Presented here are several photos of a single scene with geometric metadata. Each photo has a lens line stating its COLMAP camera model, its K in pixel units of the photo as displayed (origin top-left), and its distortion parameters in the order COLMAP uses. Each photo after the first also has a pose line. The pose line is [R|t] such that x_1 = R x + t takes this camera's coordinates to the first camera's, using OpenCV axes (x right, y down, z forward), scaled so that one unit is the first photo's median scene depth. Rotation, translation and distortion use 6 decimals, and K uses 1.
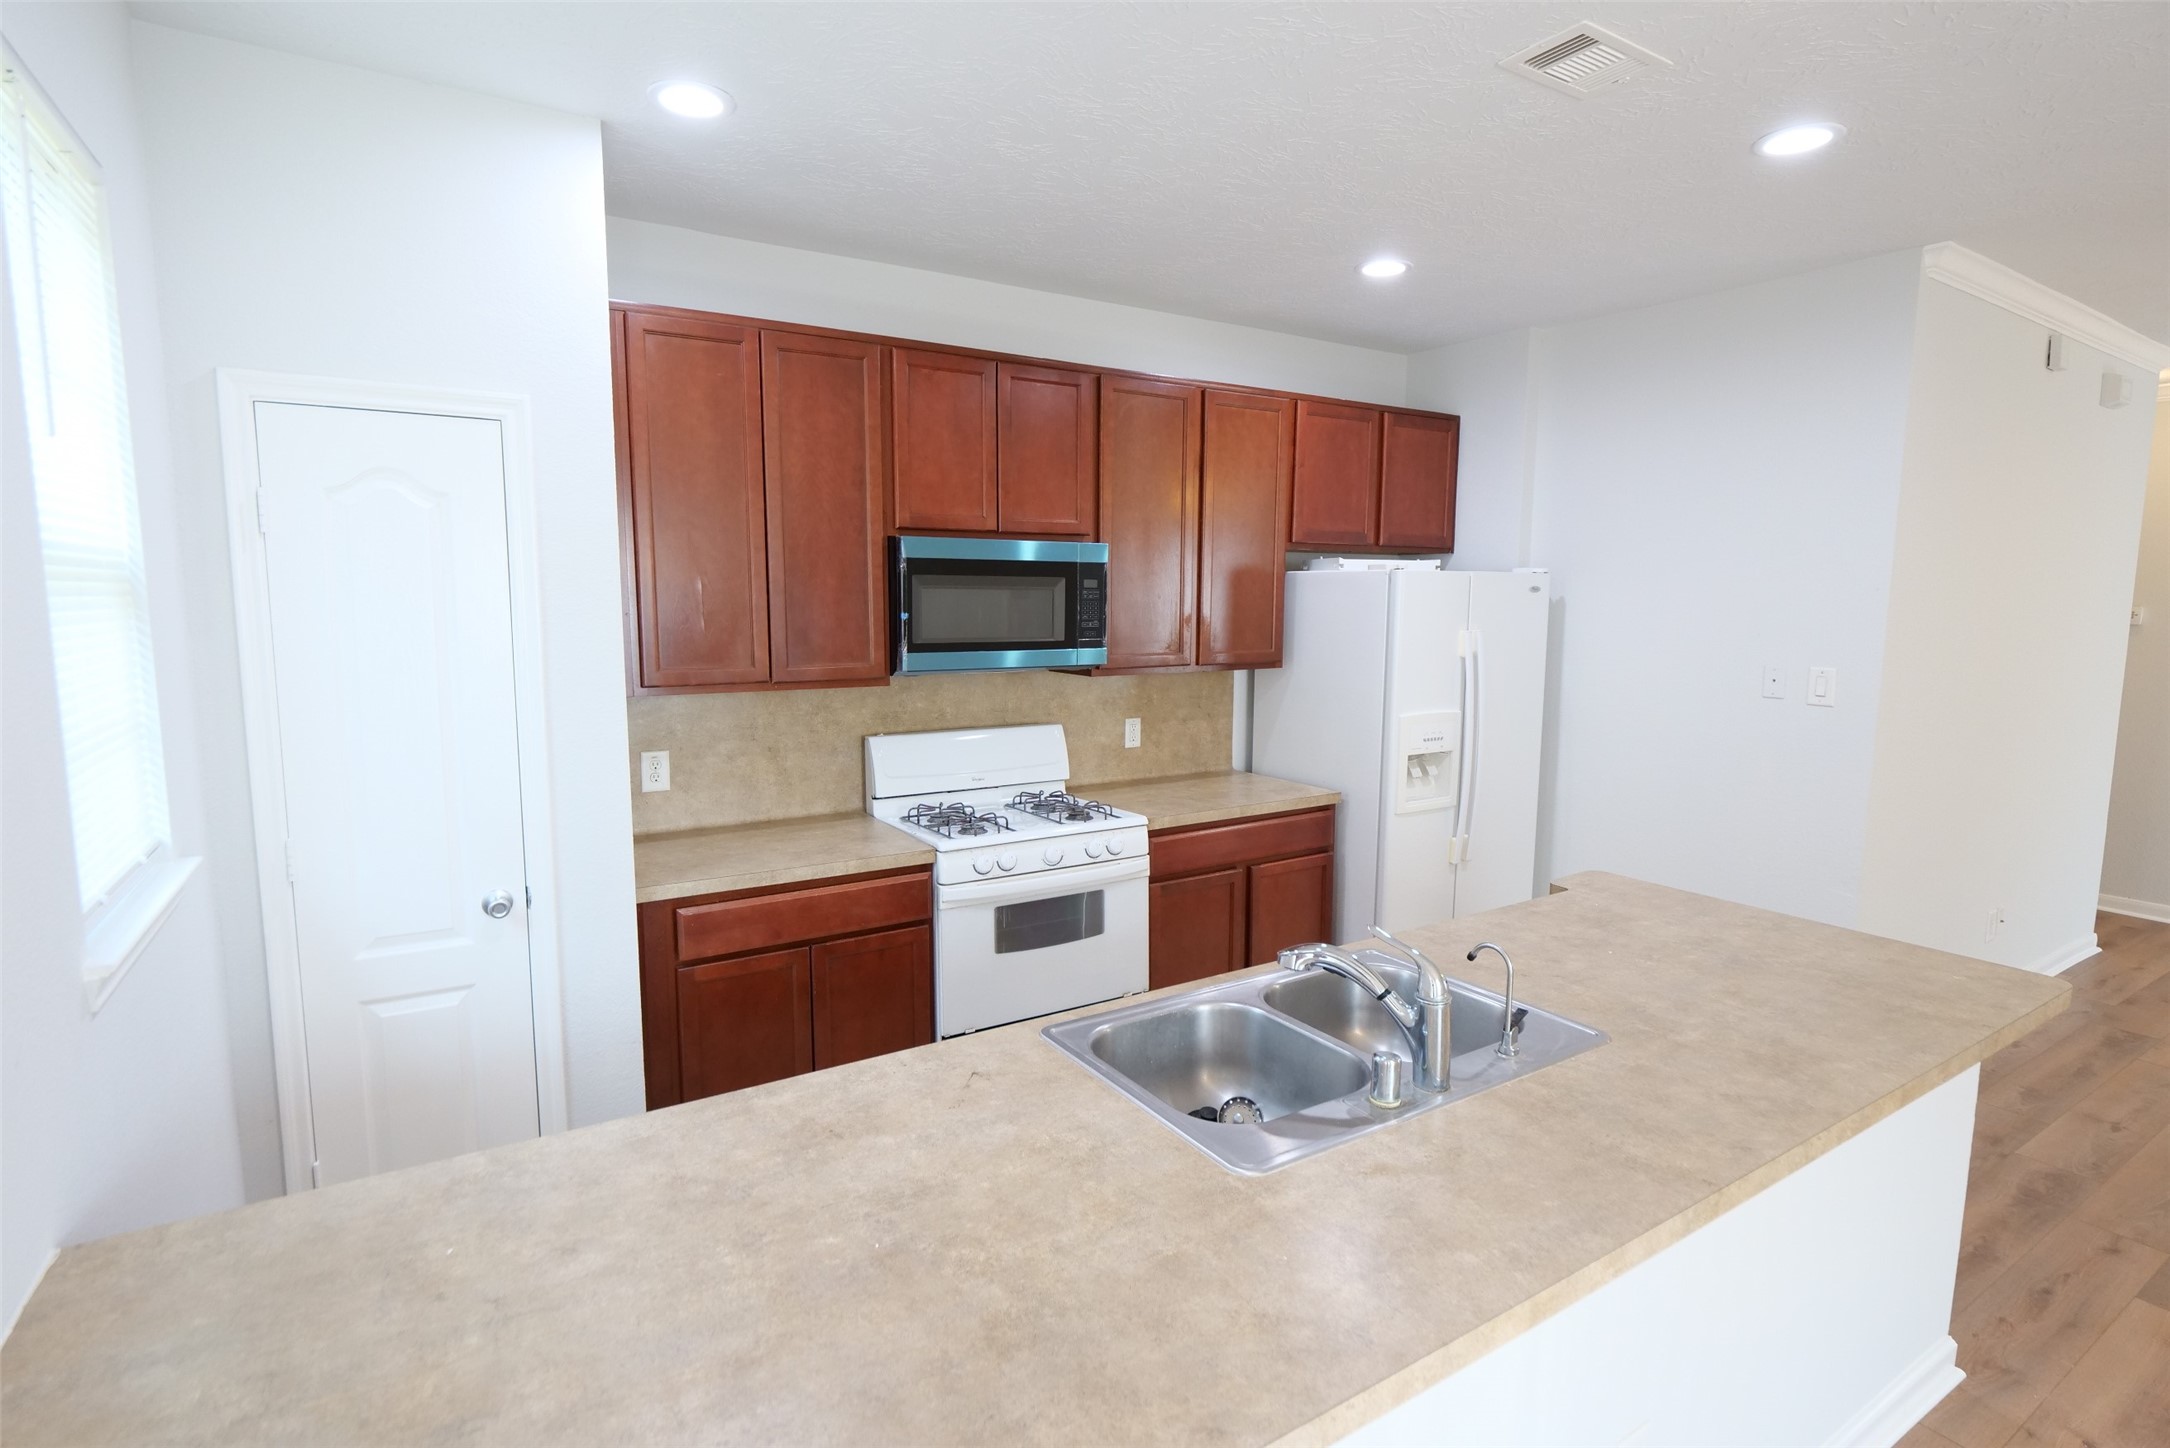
lens RADIAL K [[1056.7, 0, 1073.1], [0, 1056.7, 720.2], [0, 0, 1]] dist [-0.012672, -0.001033]
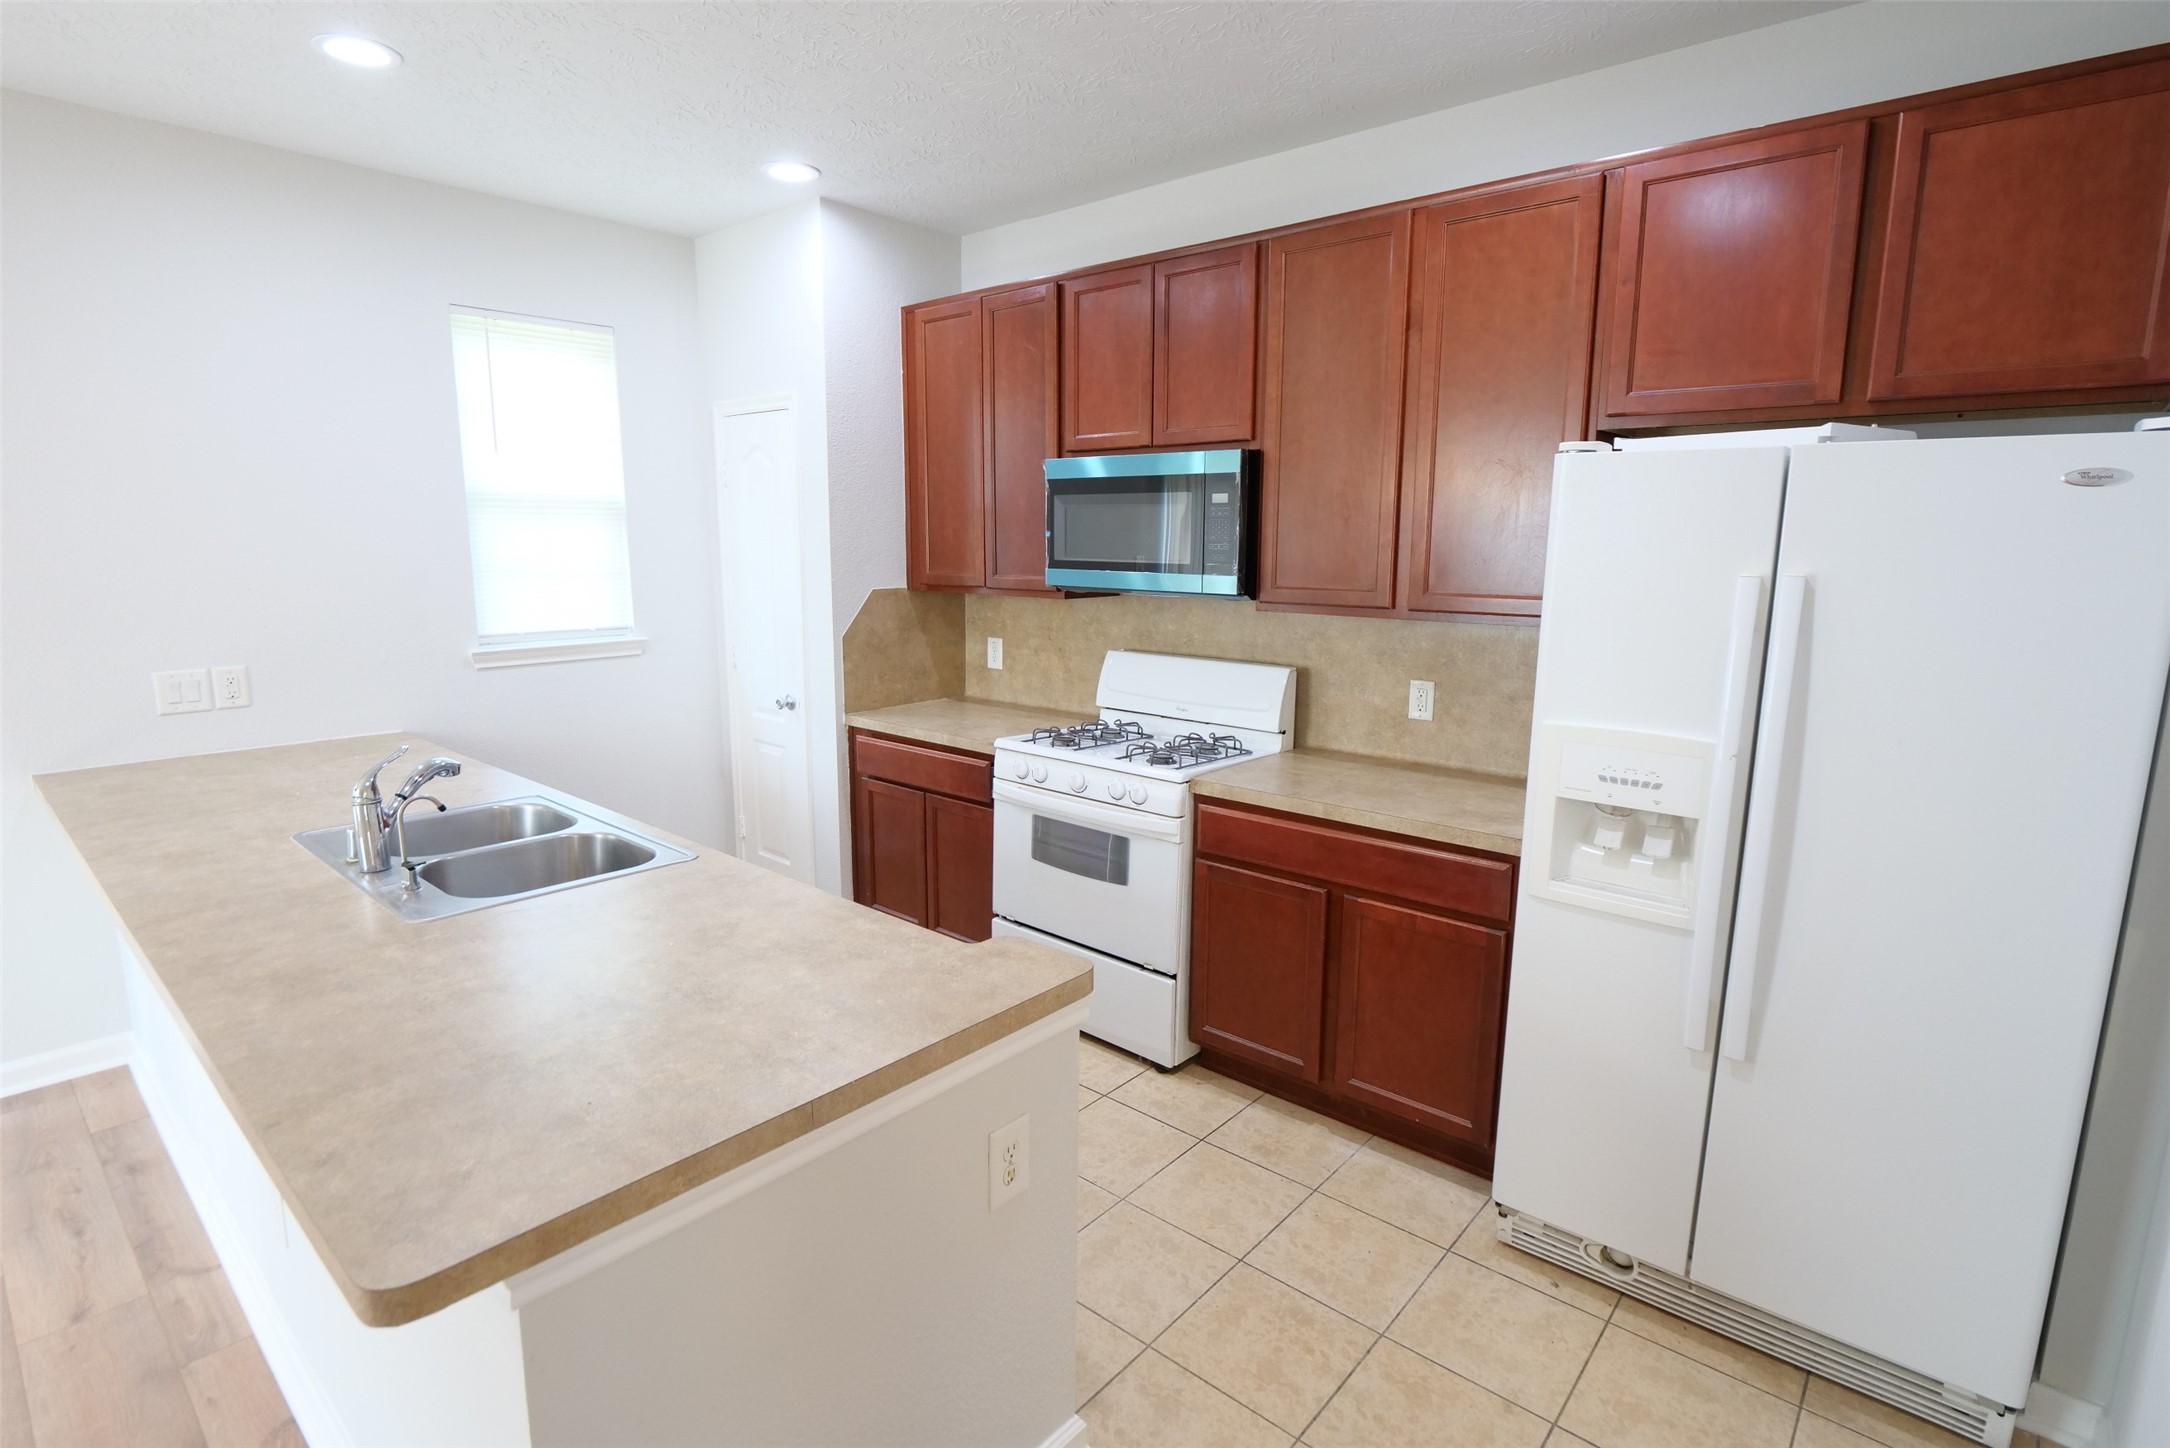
lens RADIAL K [[1056.7, 0, 1073.3], [0, 1056.7, 714.4], [0, 0, 1]] dist [-0.012672, -0.001033]
pose [[0.288609, 0.159320, -0.944098, 0.845060], [-0.117696, 0.984483, 0.130156, -0.056452], [0.950186, 0.073552, 0.302882, 0.664158]]
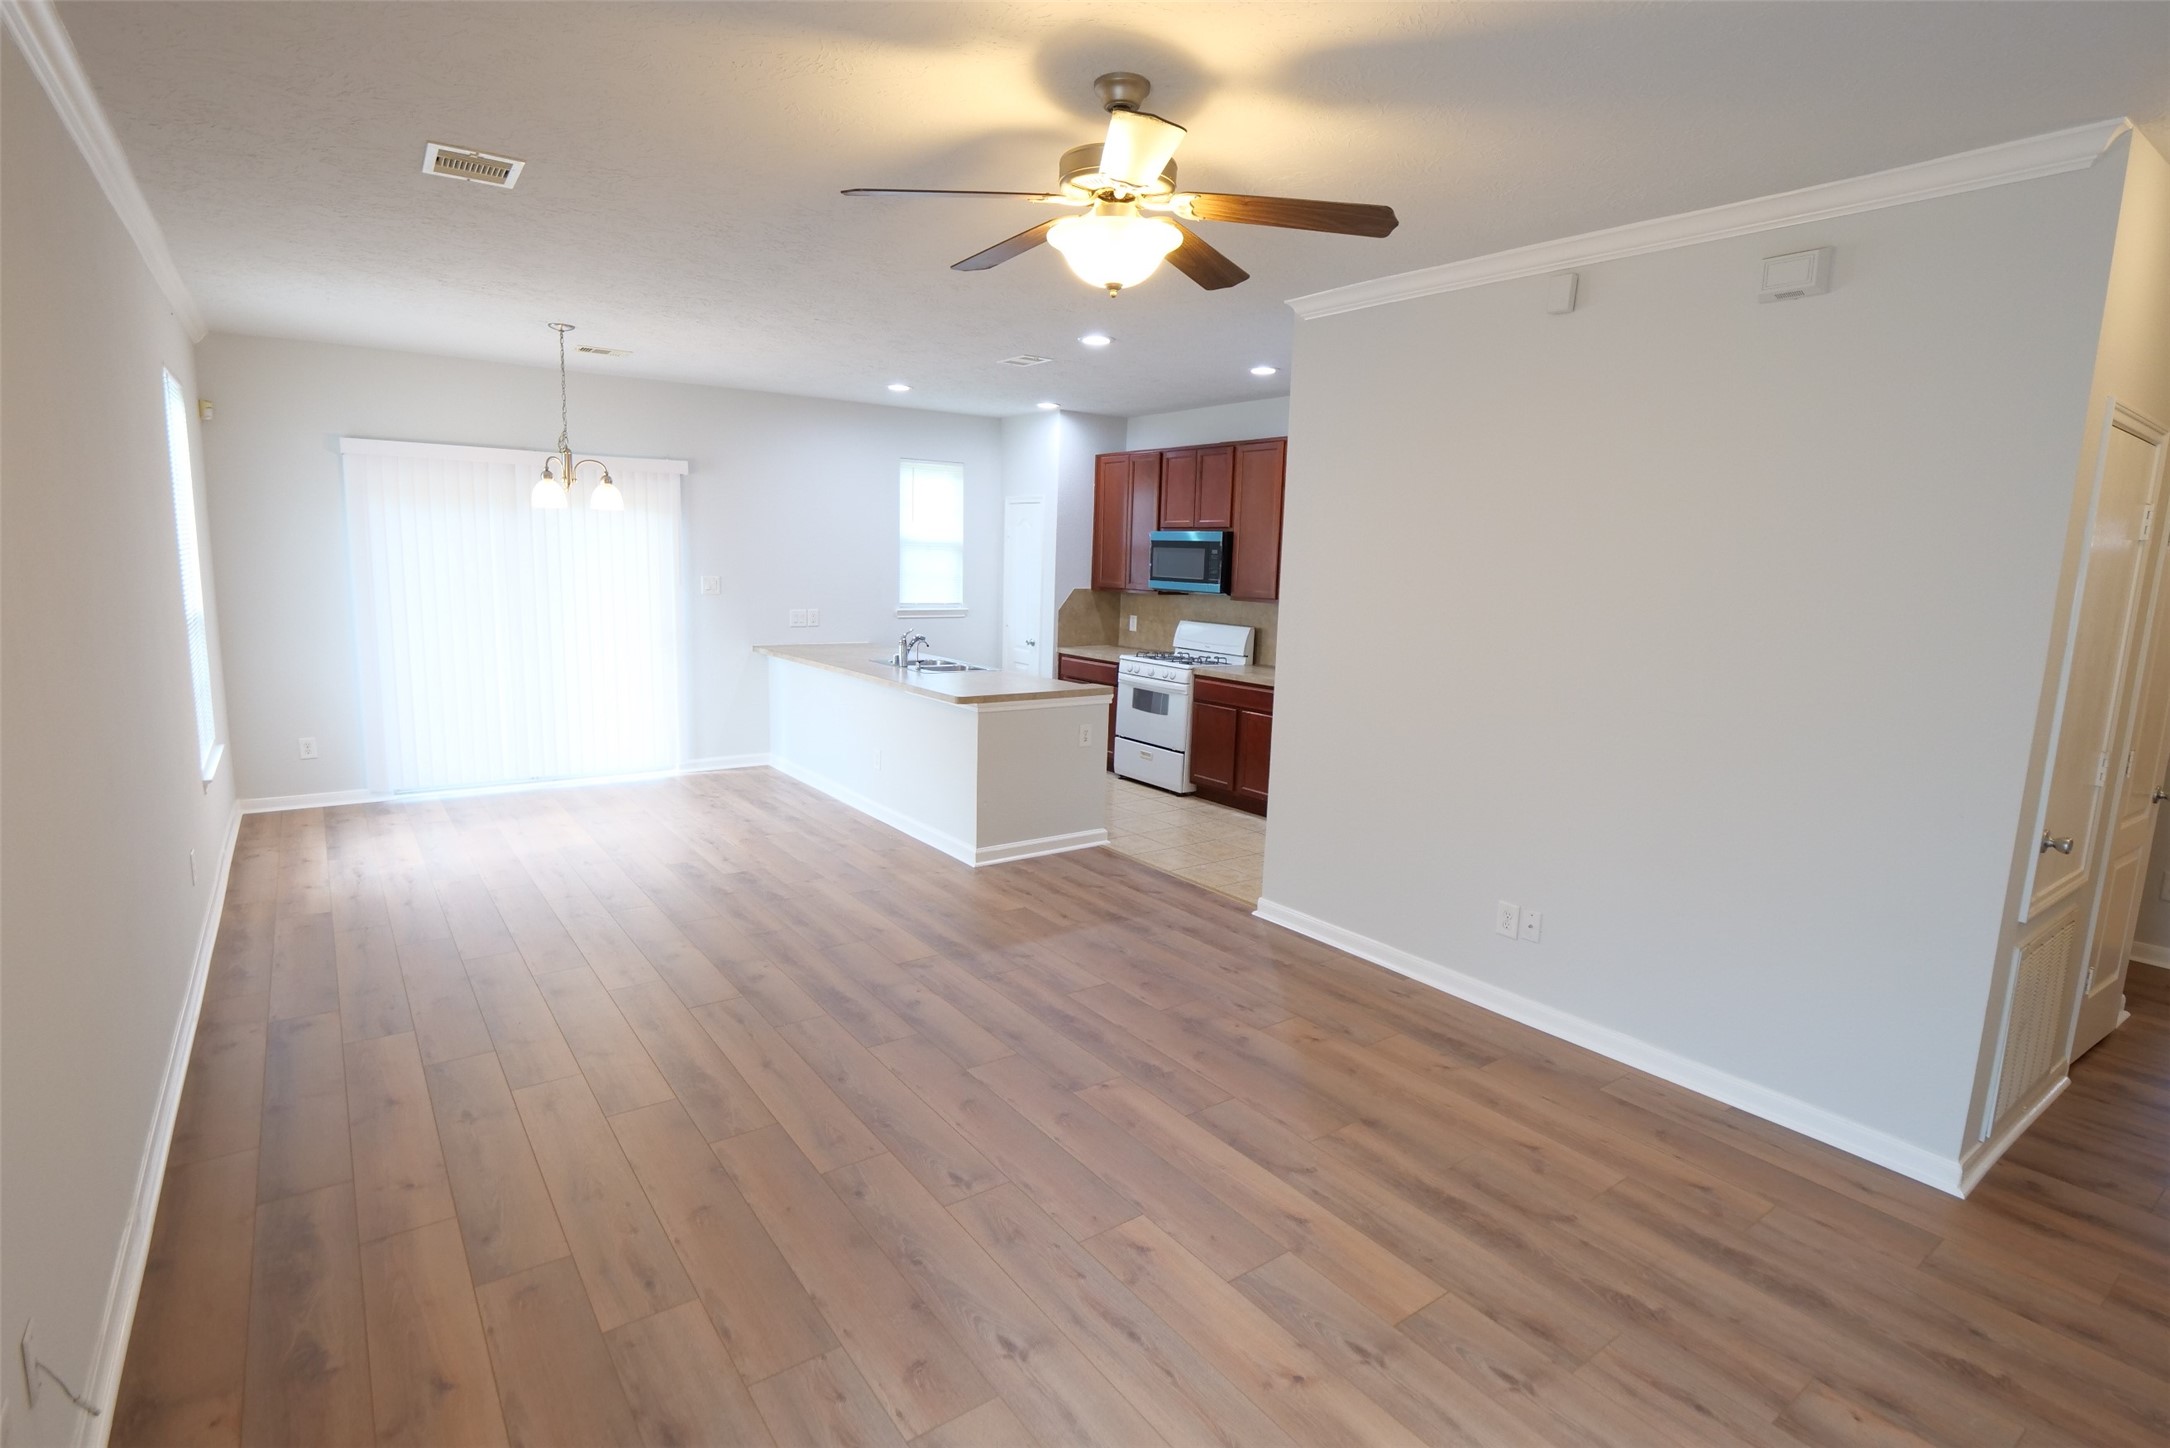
lens RADIAL K [[1056.7, 0, 1074.4], [0, 1056.7, 721.3], [0, 0, 1]] dist [-0.012672, -0.001033]
pose [[0.069448, 0.155138, -0.985449, 2.108773], [-0.146780, 0.978672, 0.143727, -0.064991], [0.986728, 0.134663, 0.090738, 0.616970]]
